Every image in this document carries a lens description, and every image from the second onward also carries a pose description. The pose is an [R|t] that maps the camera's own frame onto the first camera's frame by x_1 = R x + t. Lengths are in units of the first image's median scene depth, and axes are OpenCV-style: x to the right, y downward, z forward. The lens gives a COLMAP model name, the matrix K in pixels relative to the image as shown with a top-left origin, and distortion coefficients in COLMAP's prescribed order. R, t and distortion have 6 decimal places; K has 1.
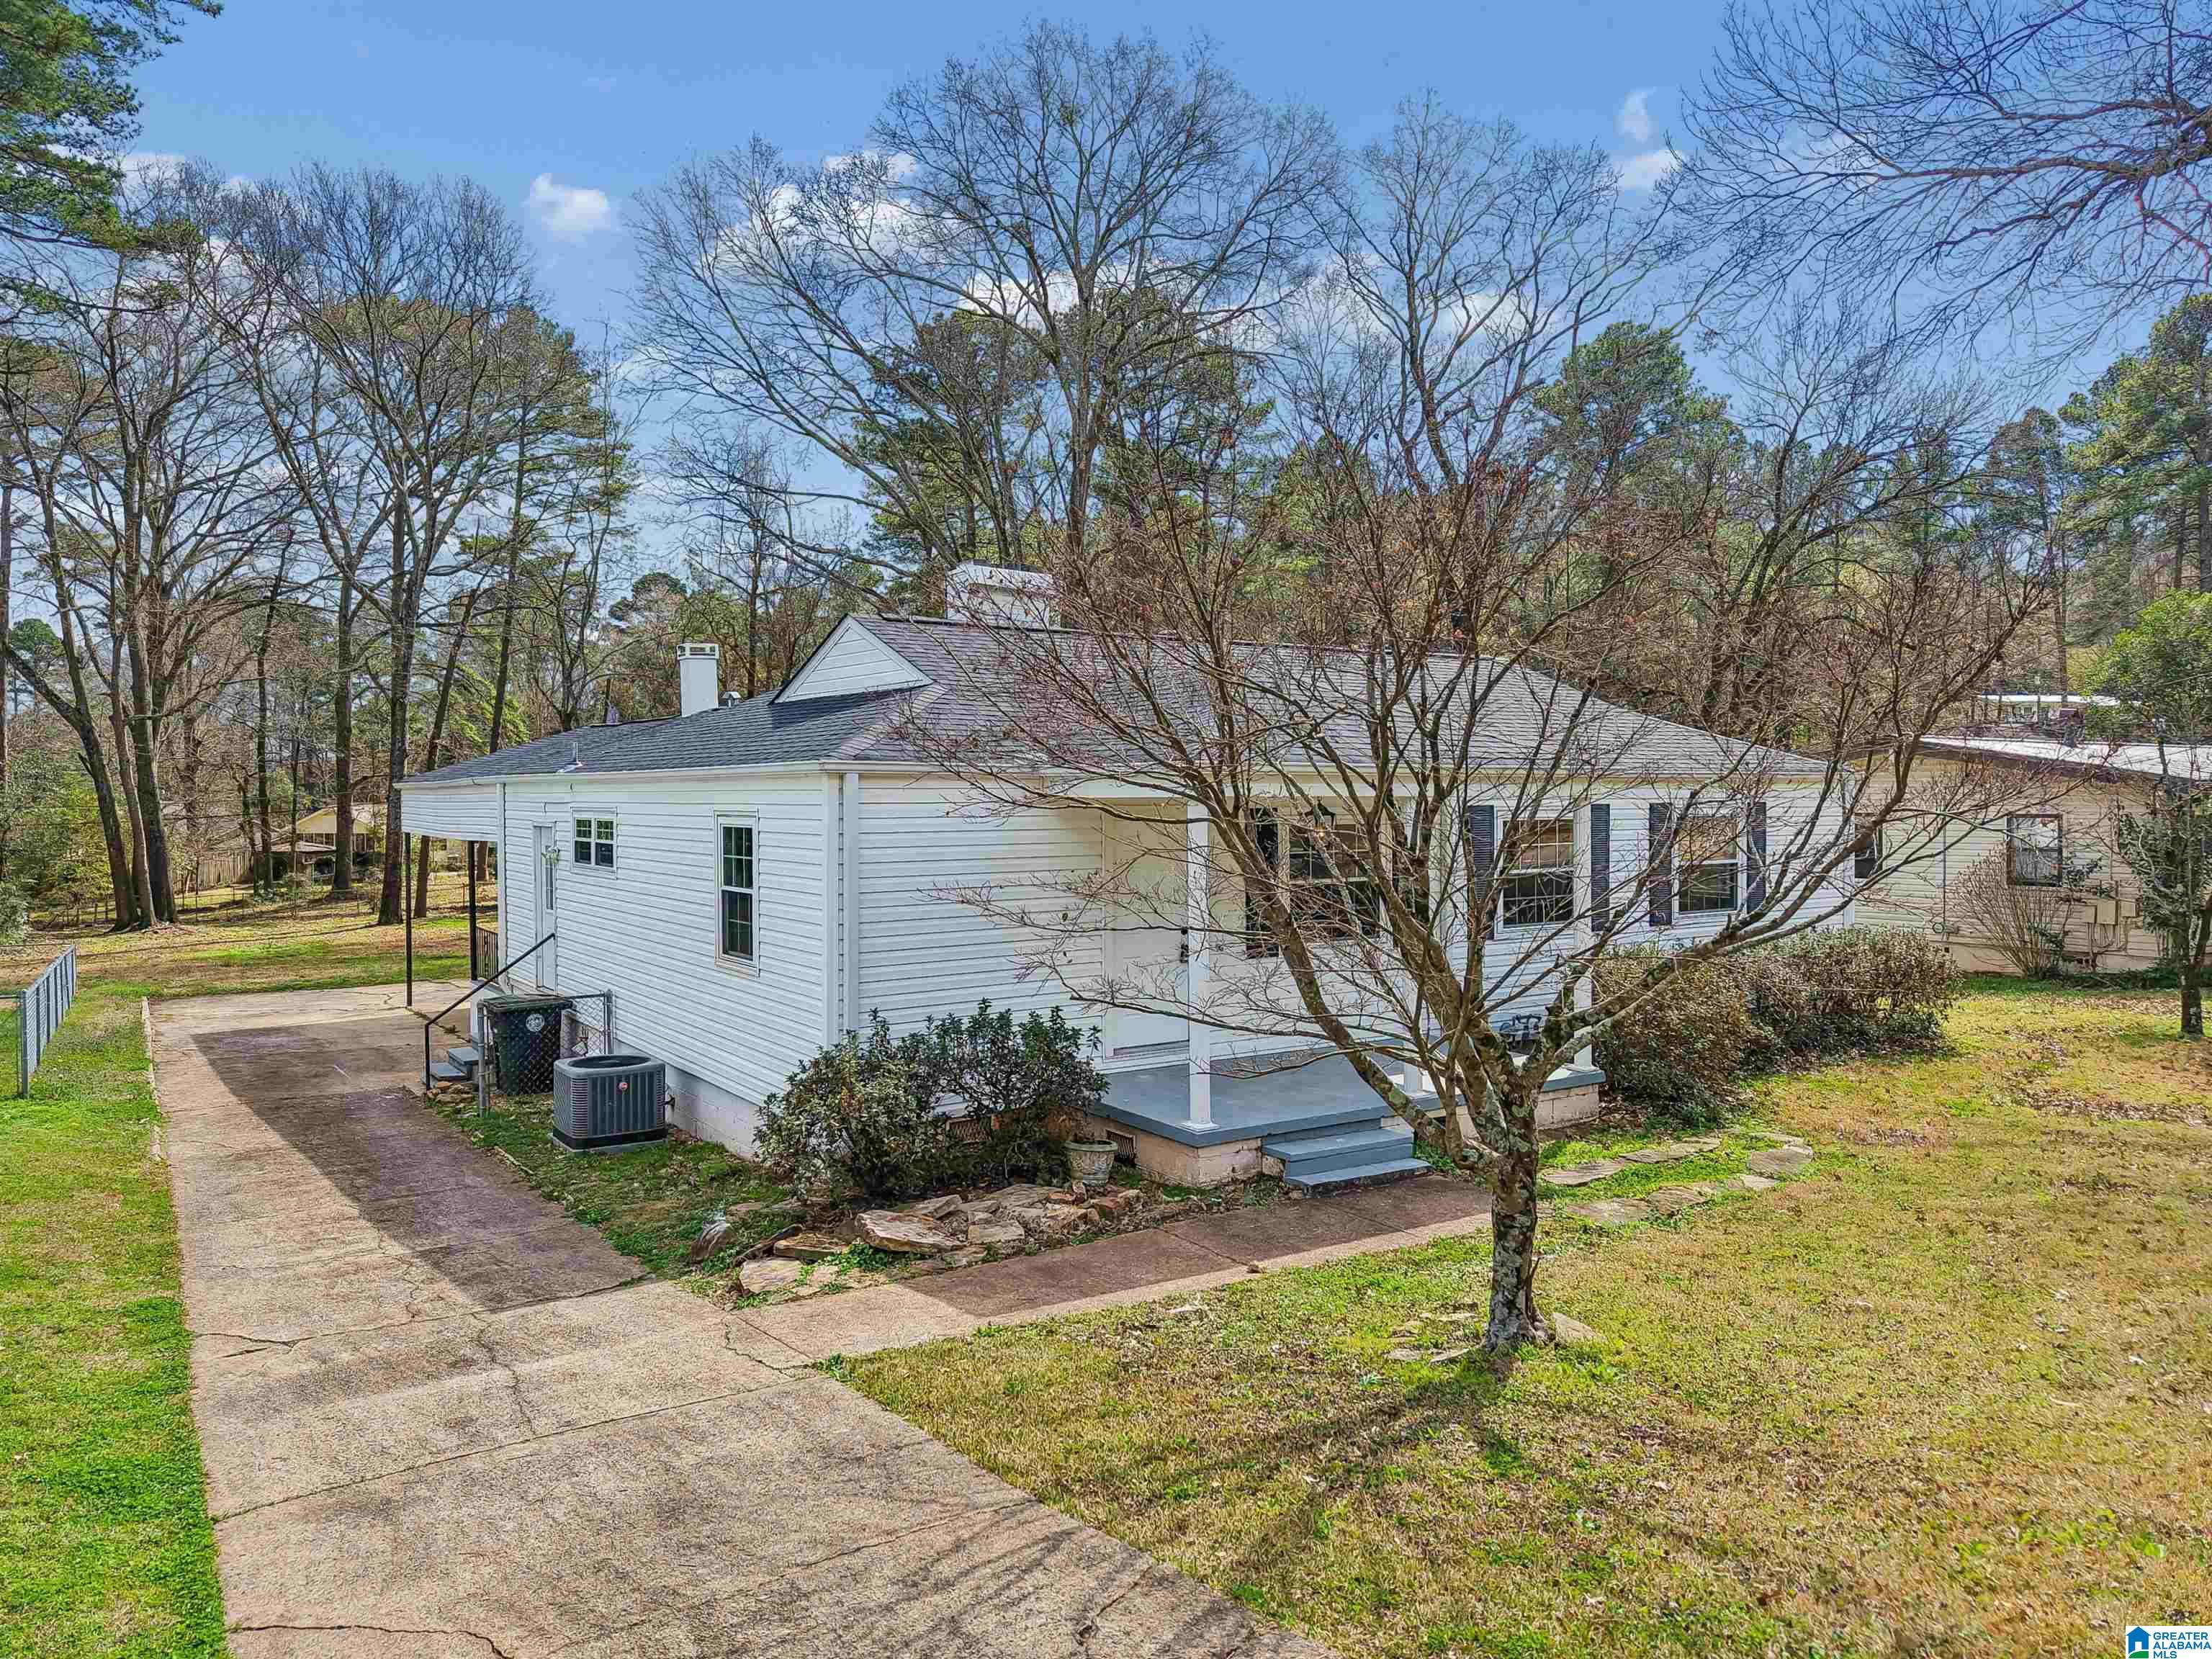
lens RADIAL K [[1468.6, 0, 1103.0], [0, 1468.6, 792.5], [0, 0, 1]] dist [0.026990, -0.028304]
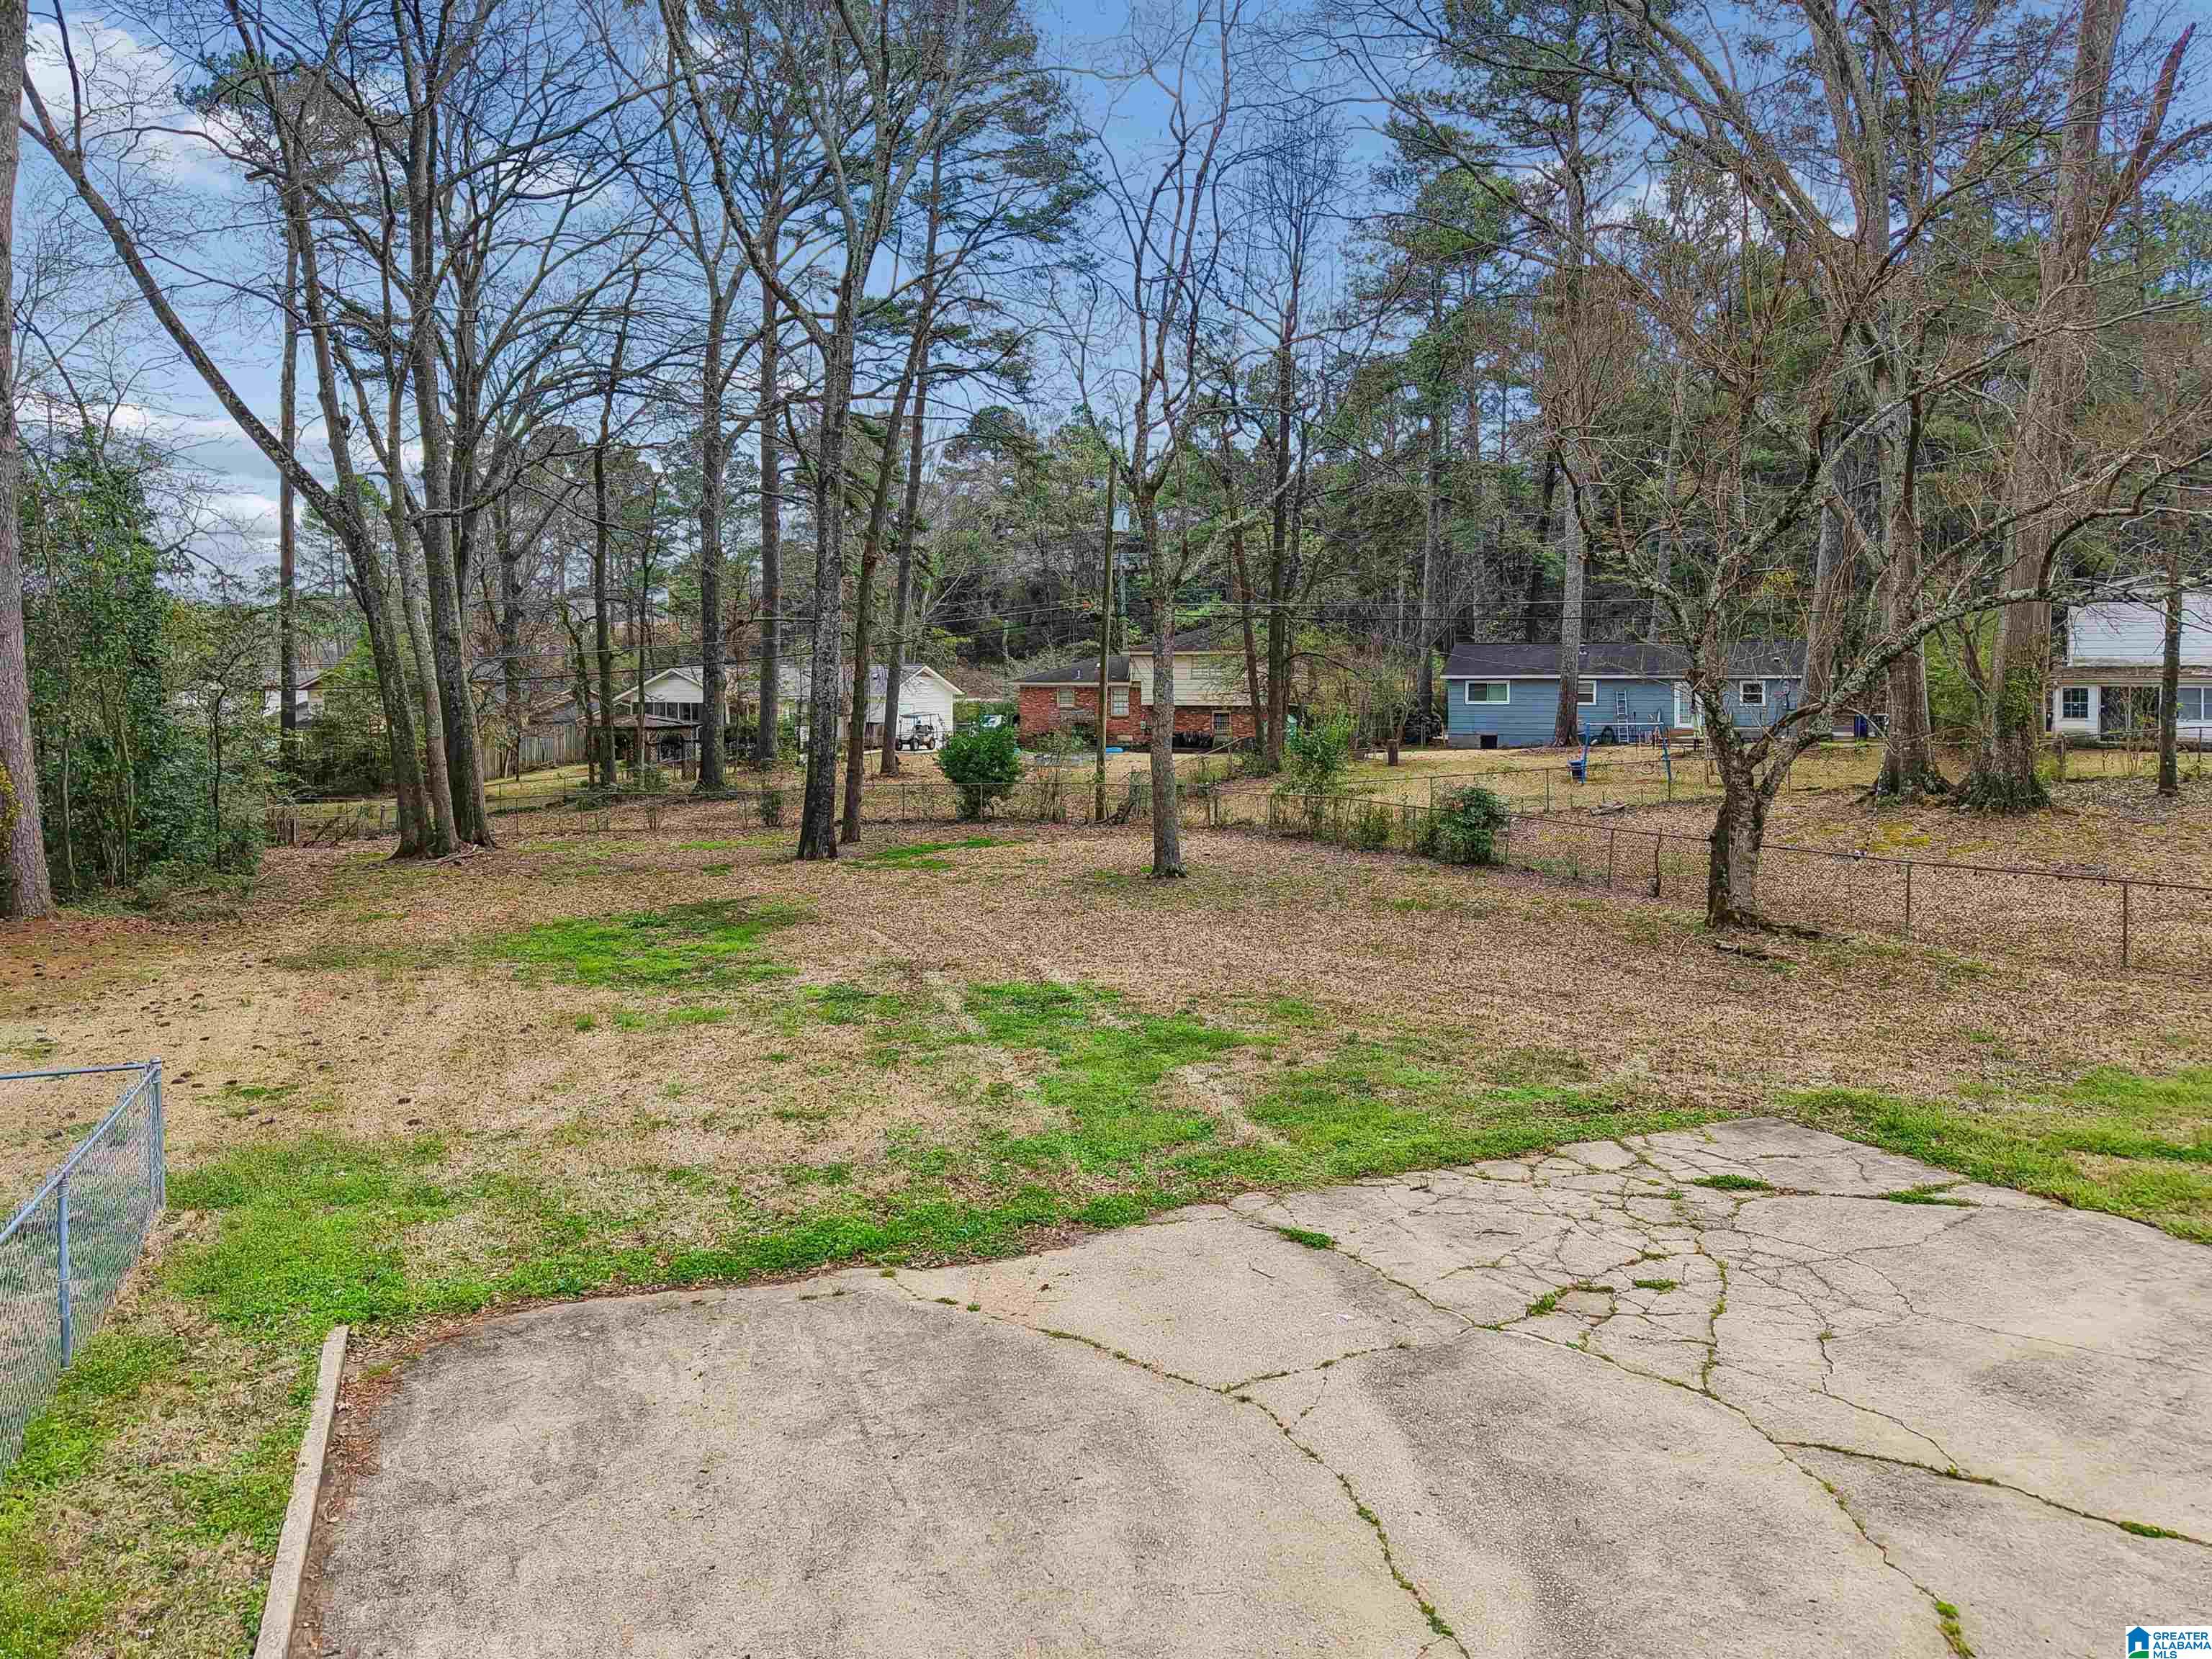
lens RADIAL K [[1527.9, 0, 1103.4], [0, 1527.9, 698.9], [0, 0, 1]] dist [0.012764, -0.006919]
pose [[0.983028, 0.006494, -0.183340, -0.200417], [-0.002300, 0.999731, 0.023076, 0.008330], [0.183440, -0.022263, 0.982779, 0.326959]]
